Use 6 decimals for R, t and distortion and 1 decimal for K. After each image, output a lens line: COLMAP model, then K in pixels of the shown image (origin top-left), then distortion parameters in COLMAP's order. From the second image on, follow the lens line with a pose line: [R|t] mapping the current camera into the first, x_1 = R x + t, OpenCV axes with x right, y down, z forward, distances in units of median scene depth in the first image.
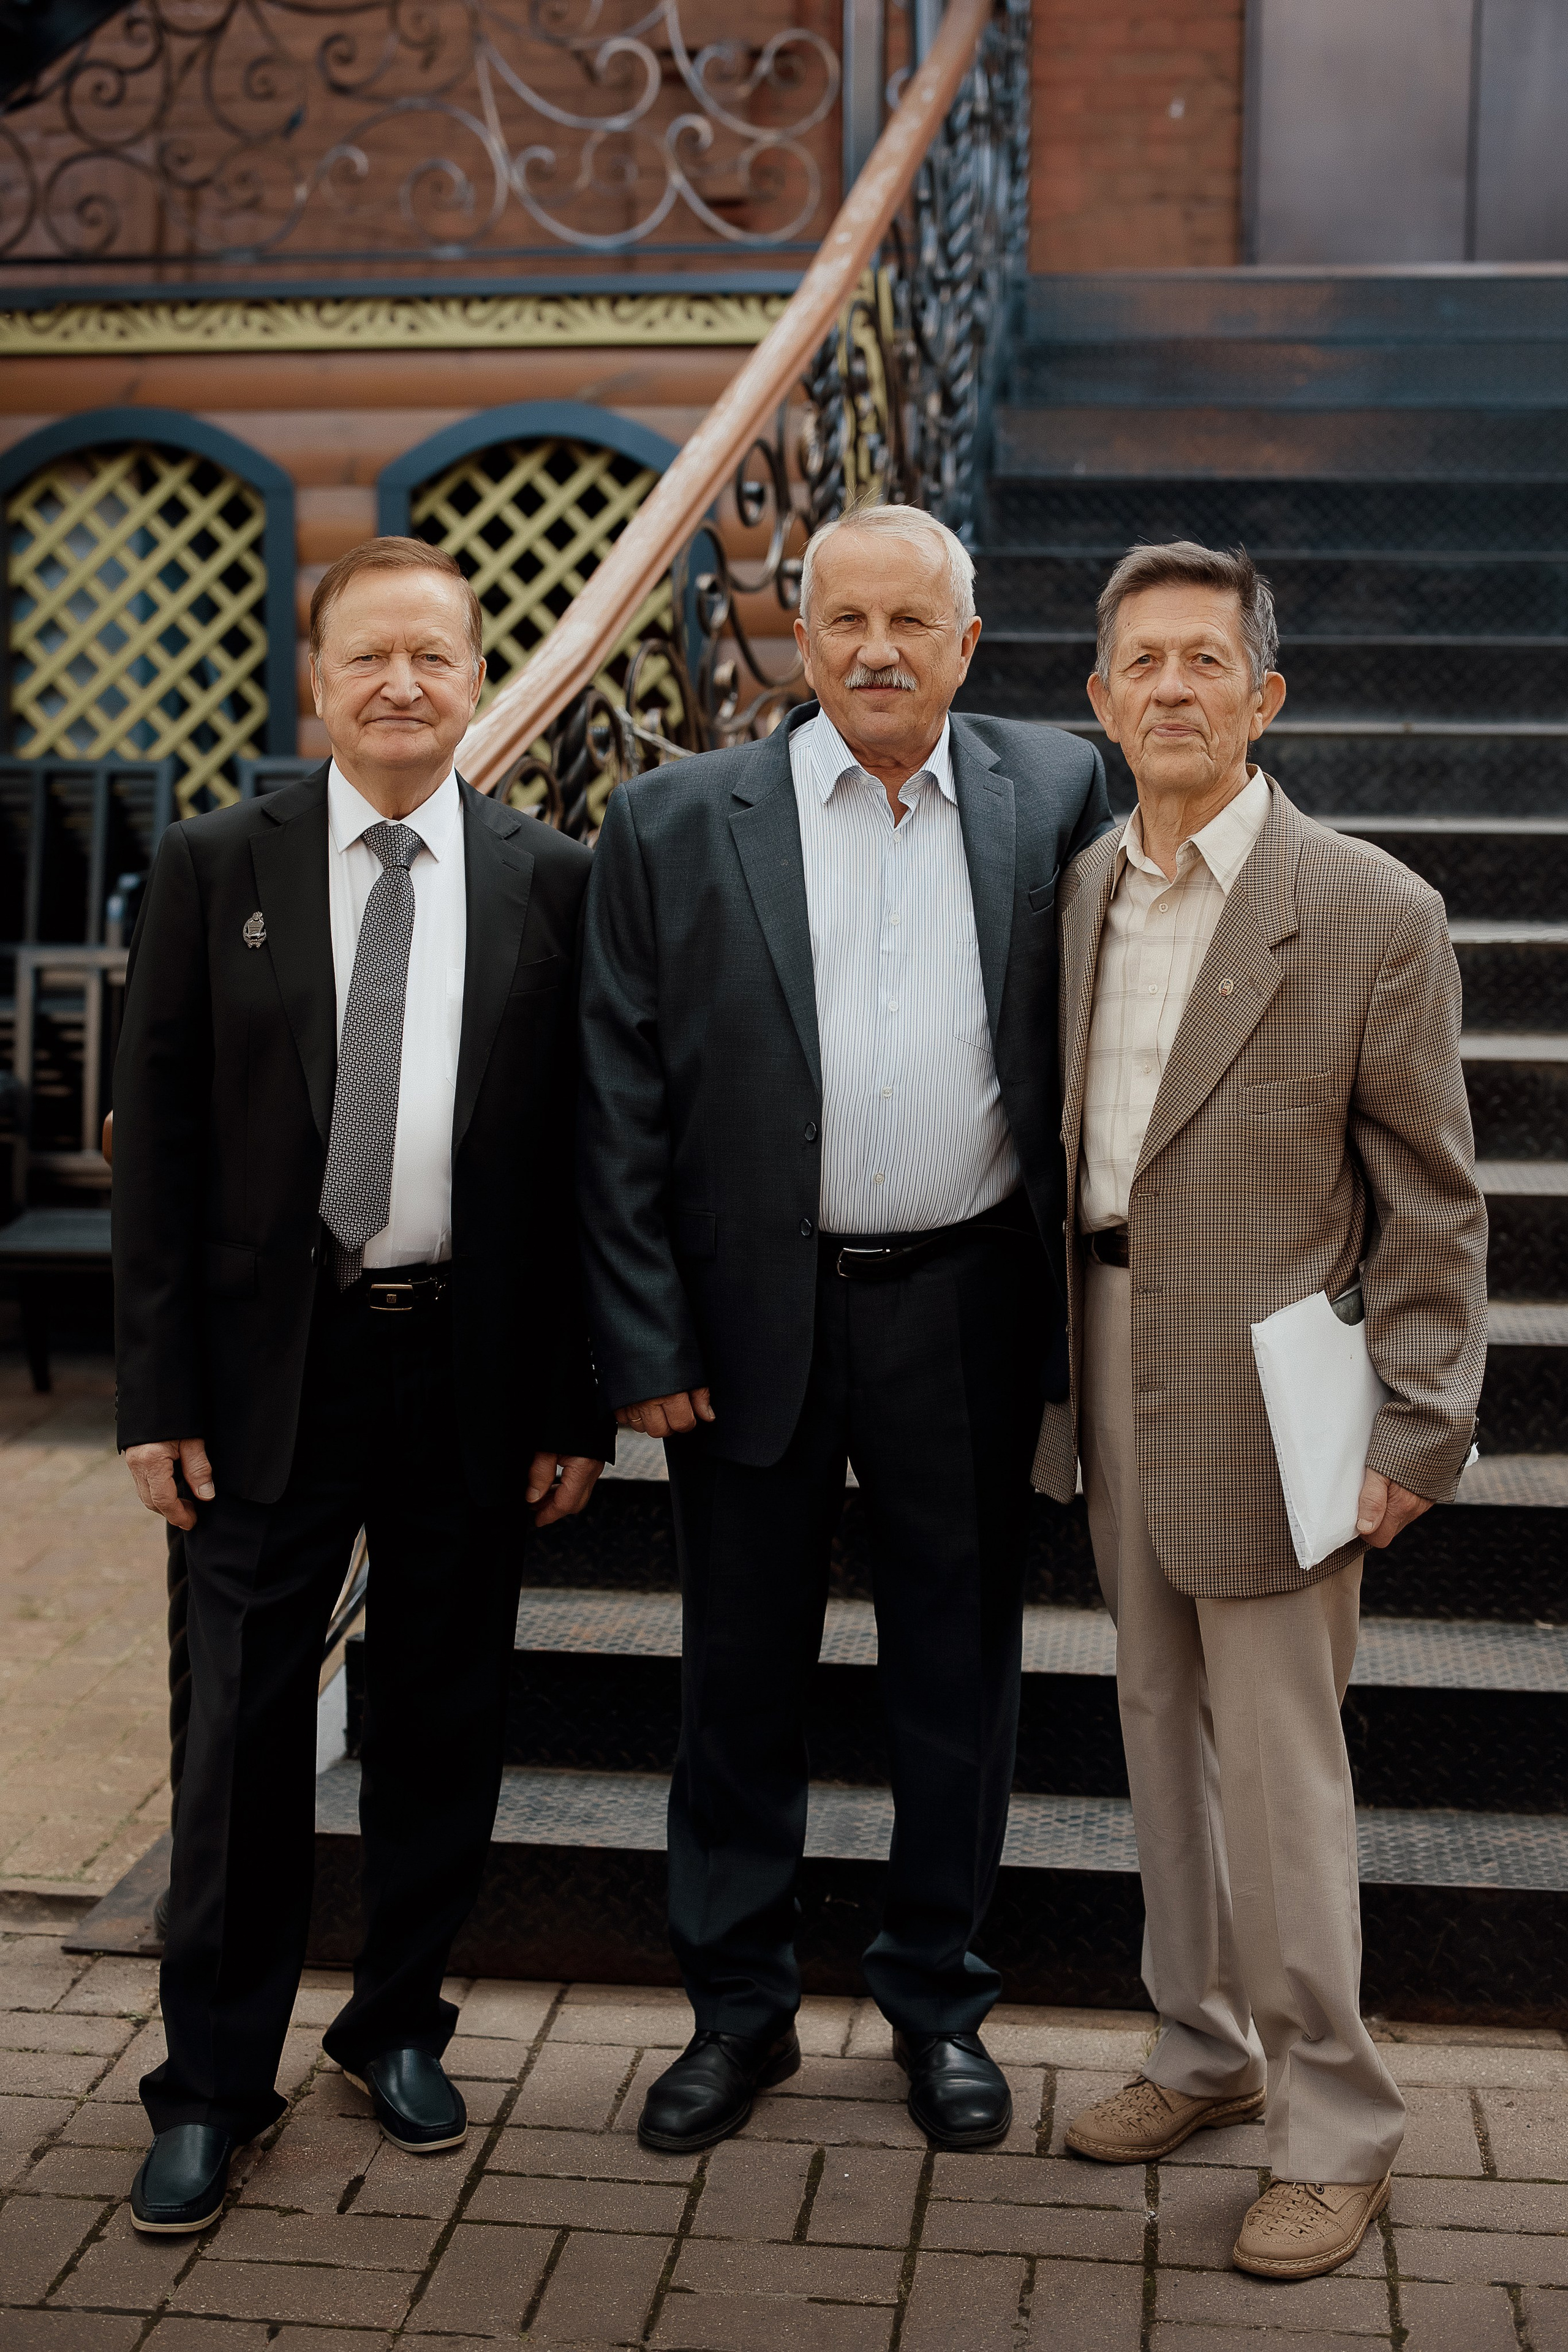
lens RADIAL K [[3433.1, 0, 773.9], [0, 3433.1, 1129.3], [0, 0, 1]] dist [-0.036861, 0.000000]
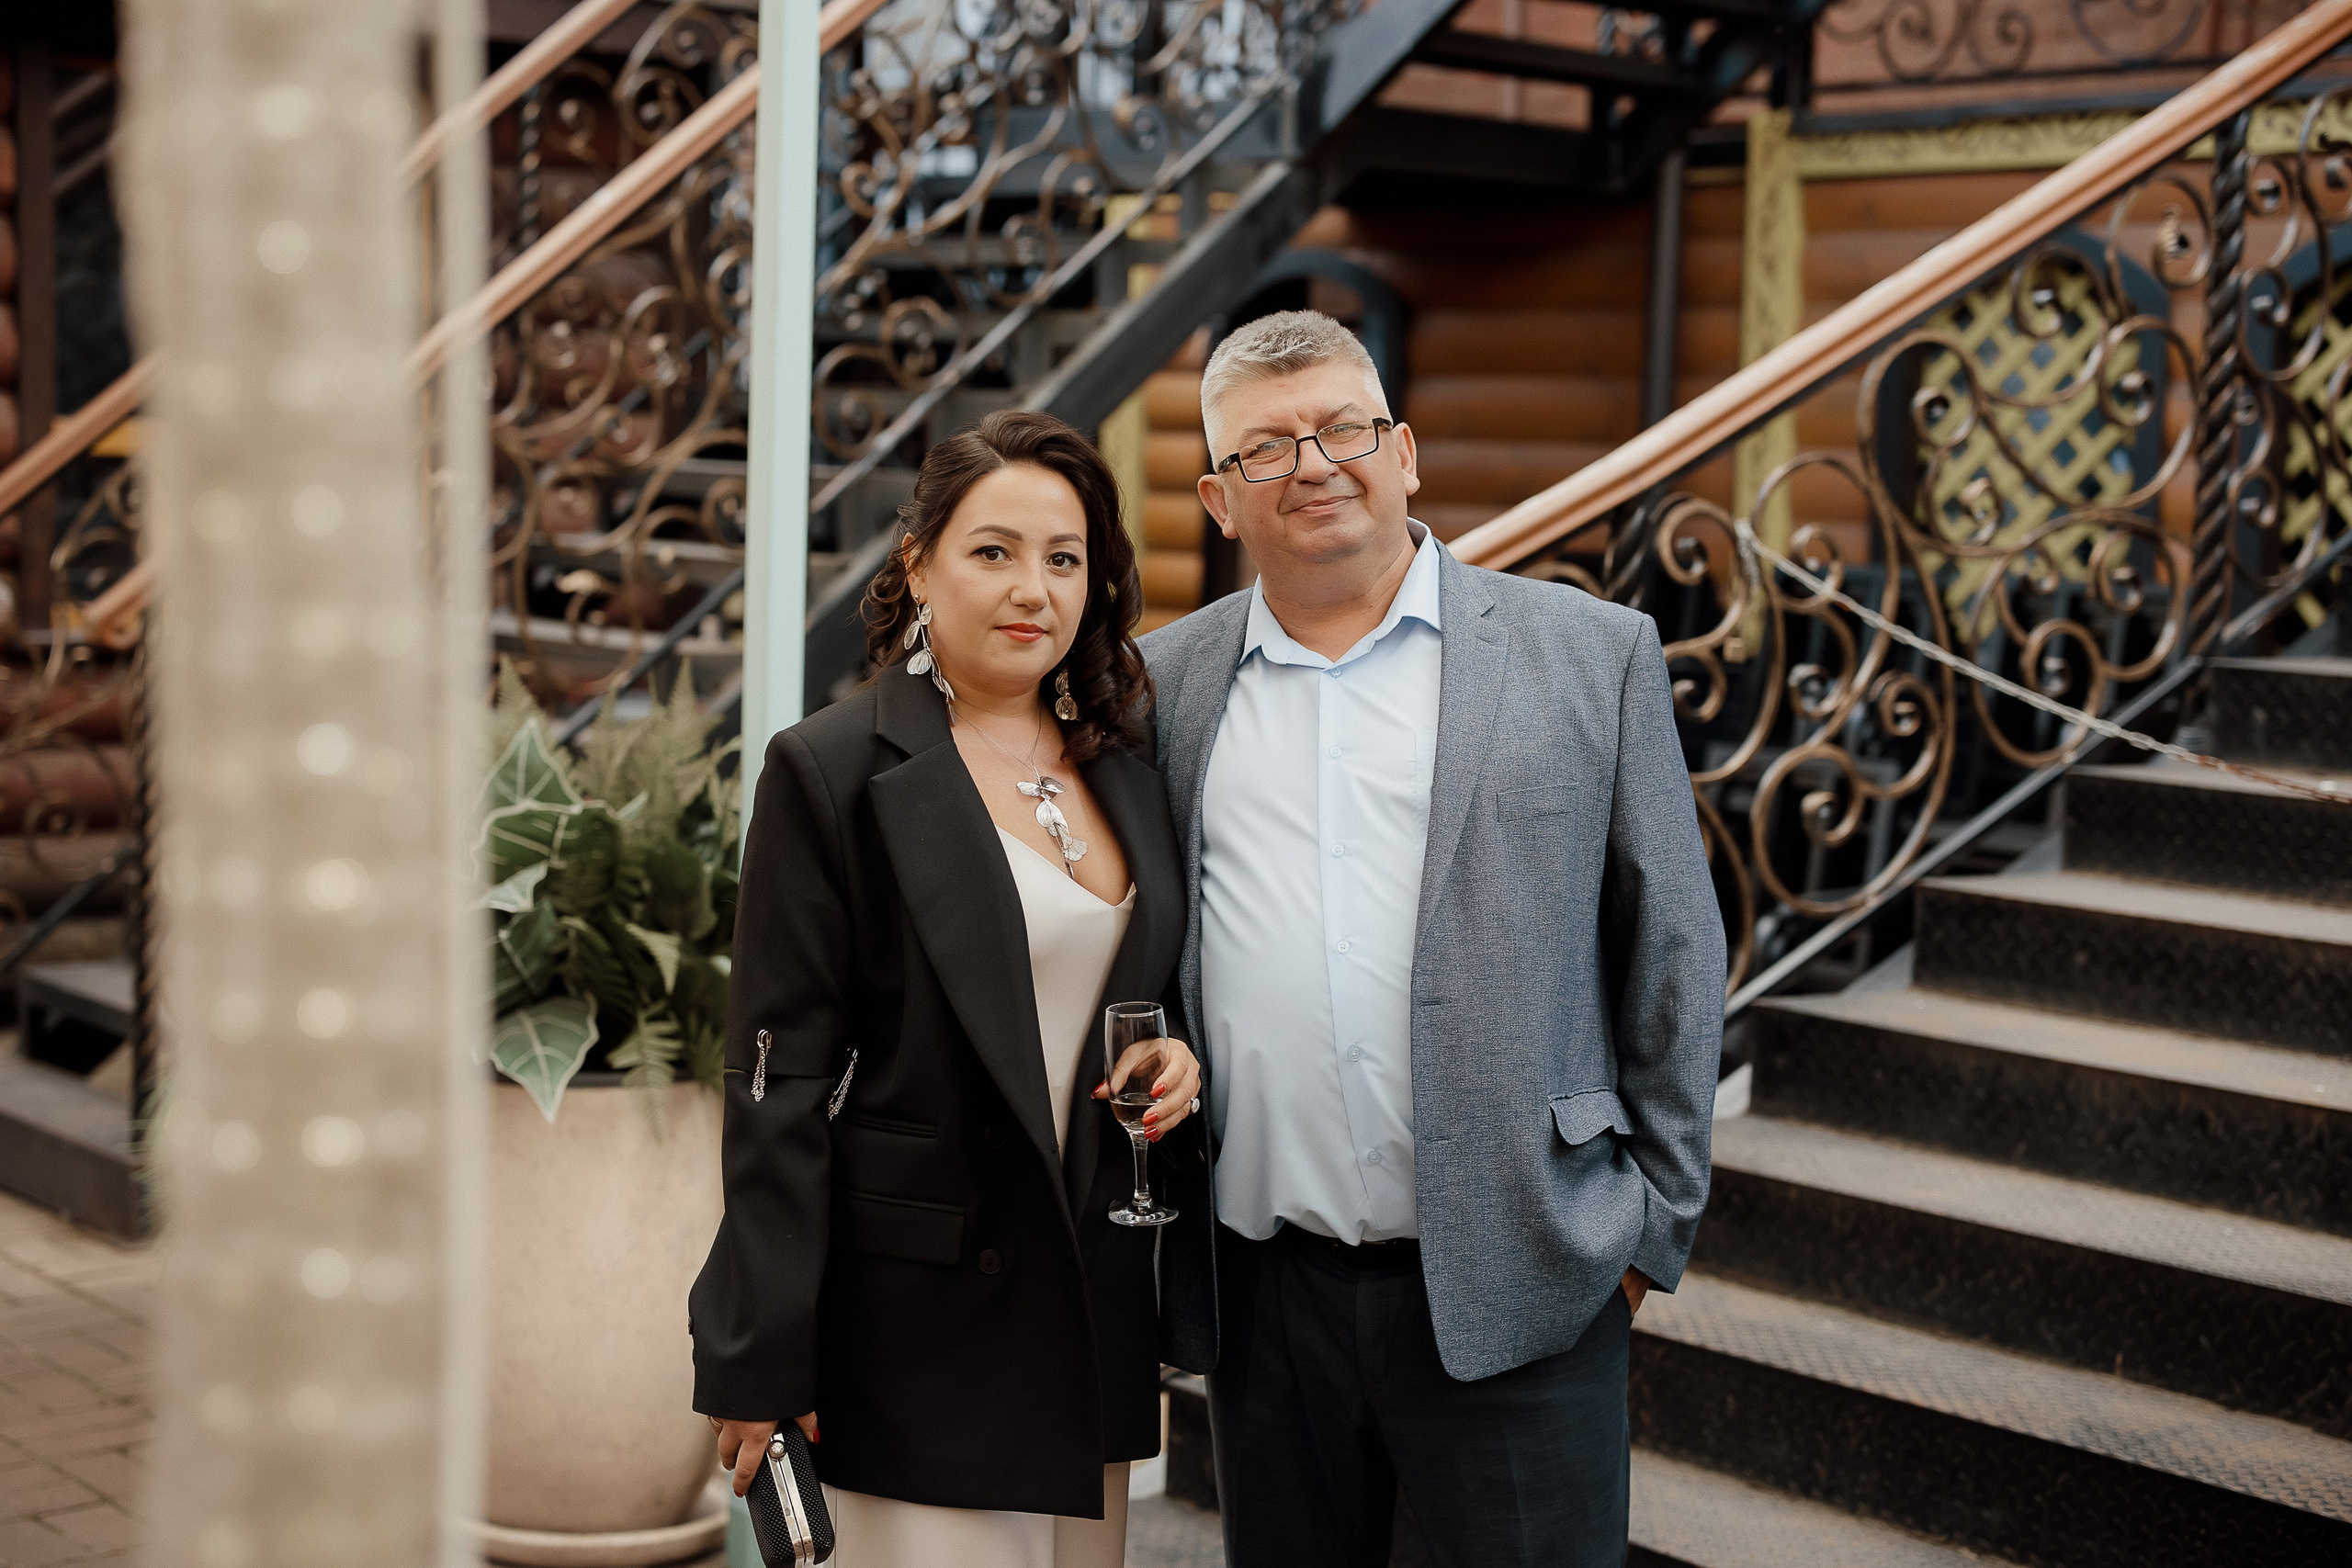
lens RADIAL K [[3432.8, 0, 1181.6], [0, 3432.8, 767.6], [0, 0, 1]] dist [-0.036861, 0.000000]
pose [[0.748553, 0.080752, -0.658140, 0.361253], [-0.113893, 0.993464, -0.007644, -0.020395], [0.653220, 0.080679, 0.752857, 0.123040]]
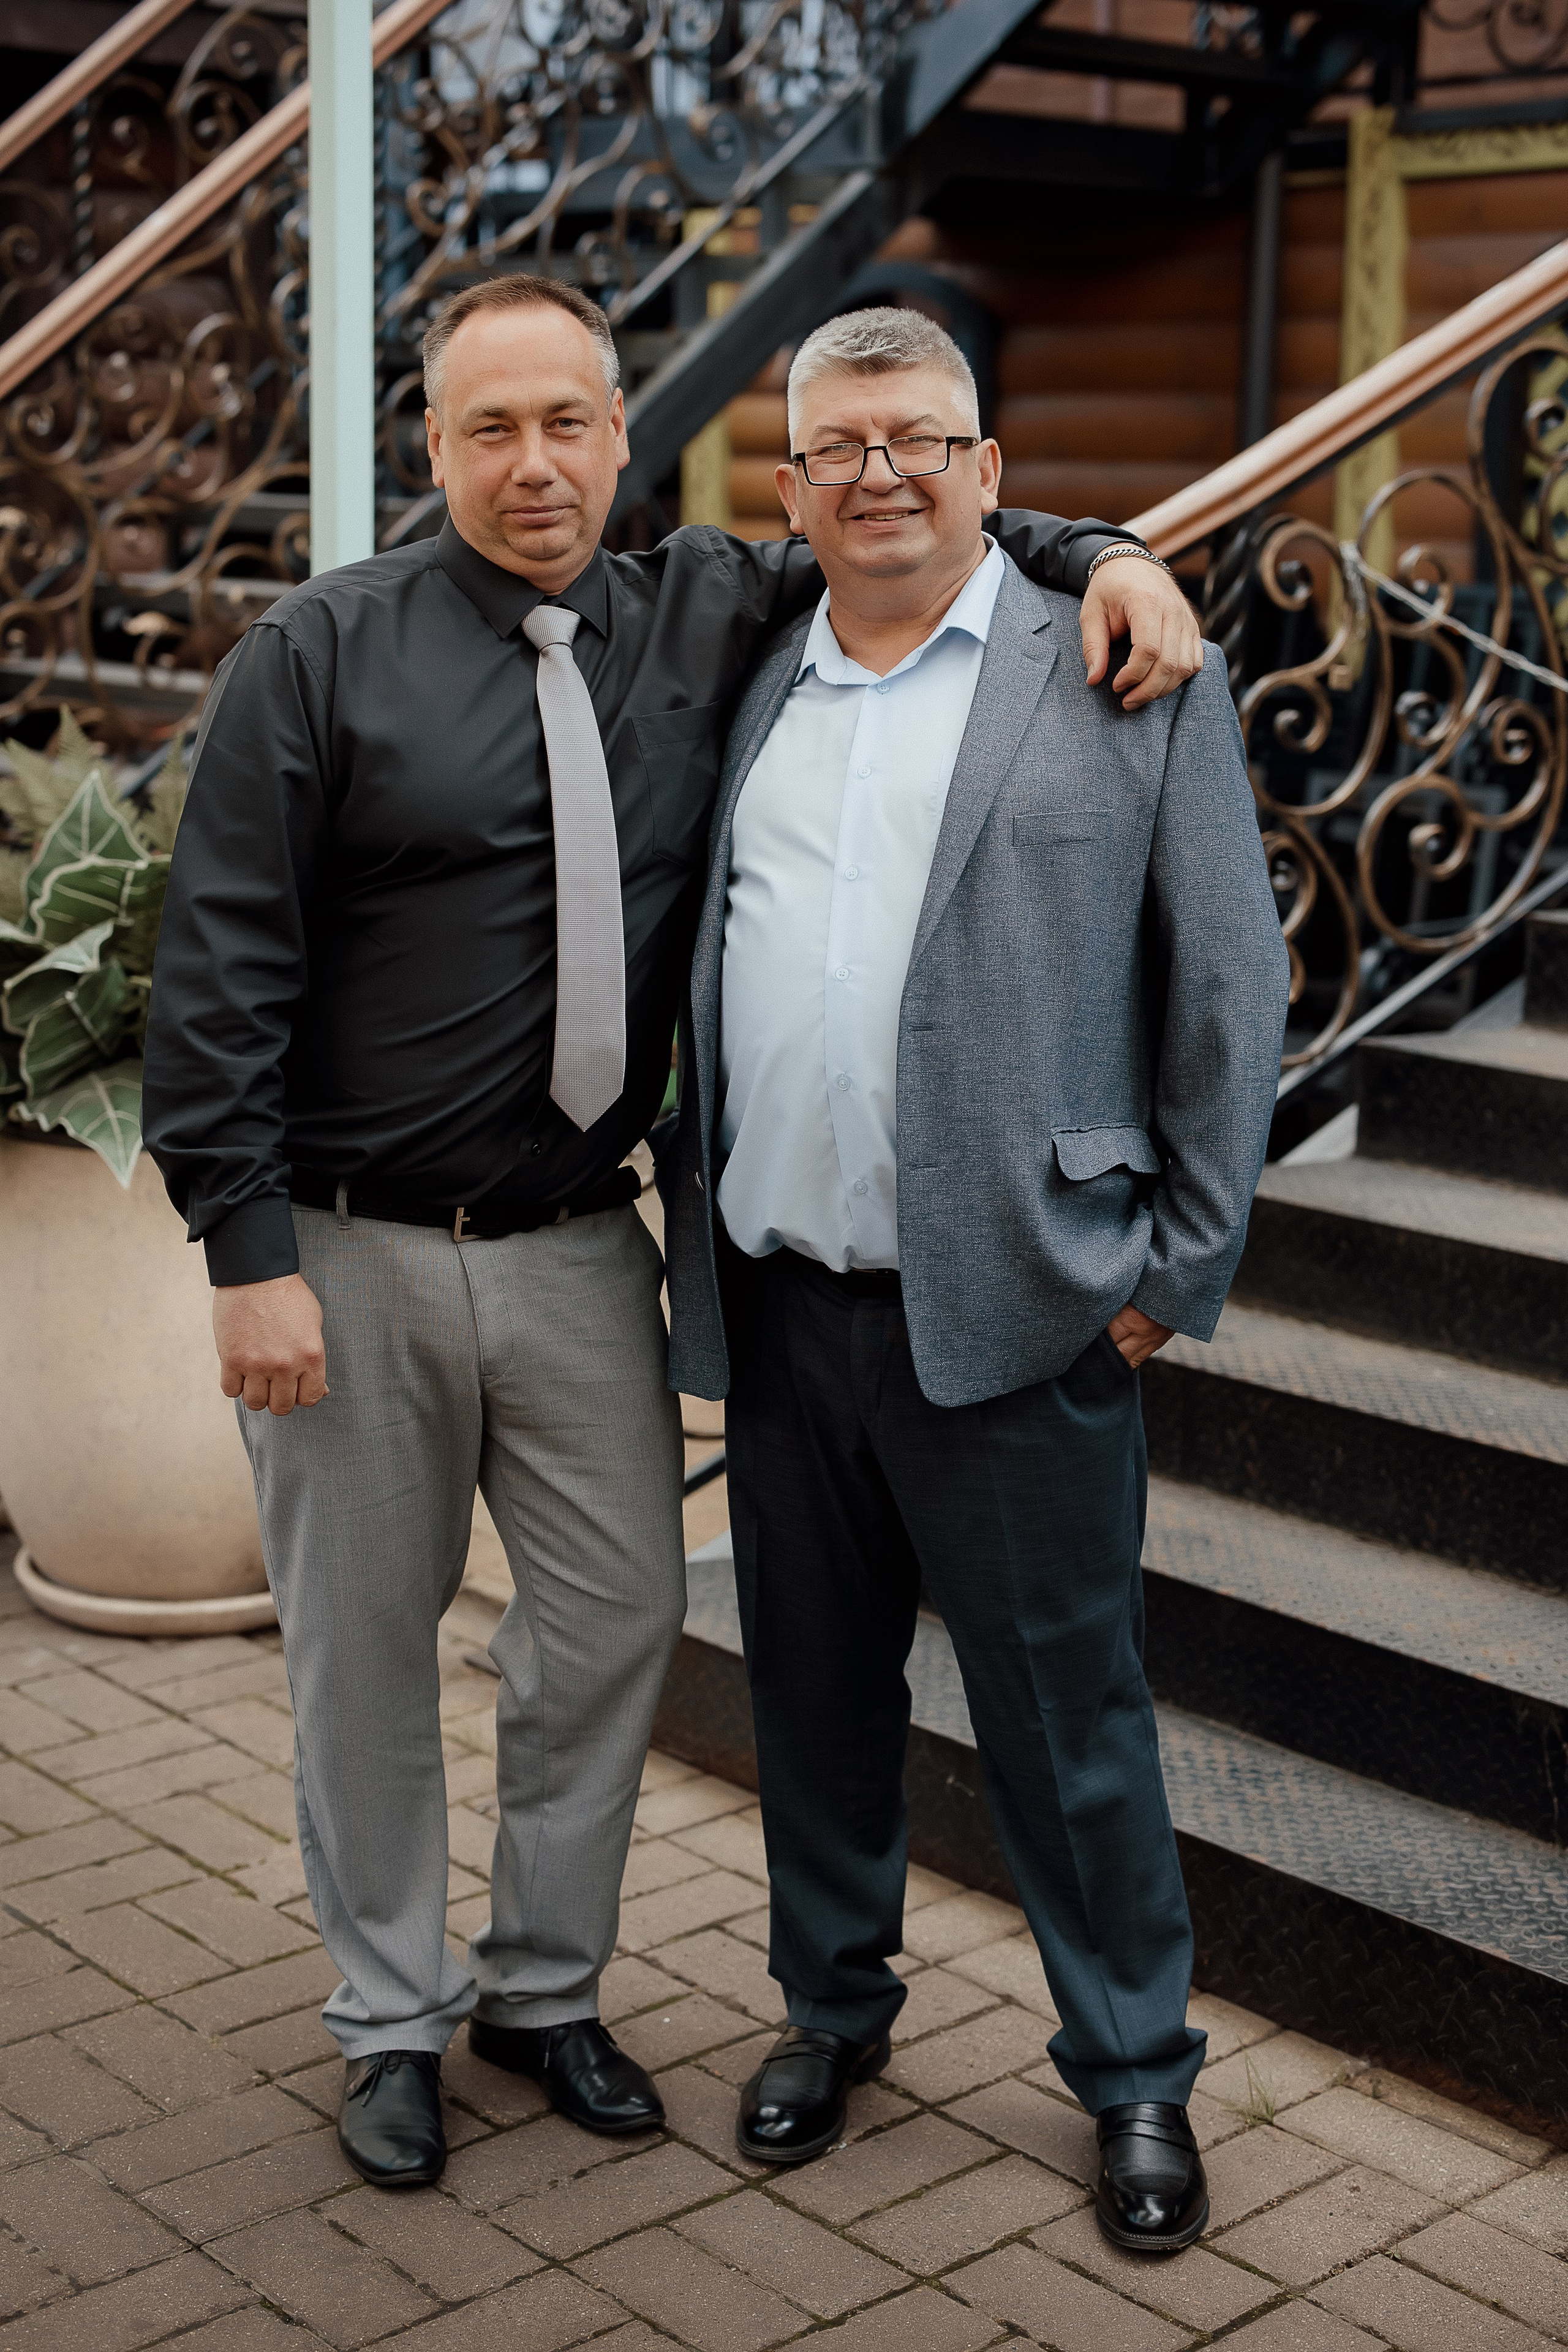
lens RADIAL K [[3433.1, 0, 776.5], [0, 3433.1, 1162.7], [0, 0, 1]] dist [-0.036861, 0.000000]
pose [[0.750350, 0.137813, -0.646516, 0.347829], [-0.097865, 0.990409, 0.097536, -0.023046], [0.653756, -0.009915, 0.756640, 0.139546]]
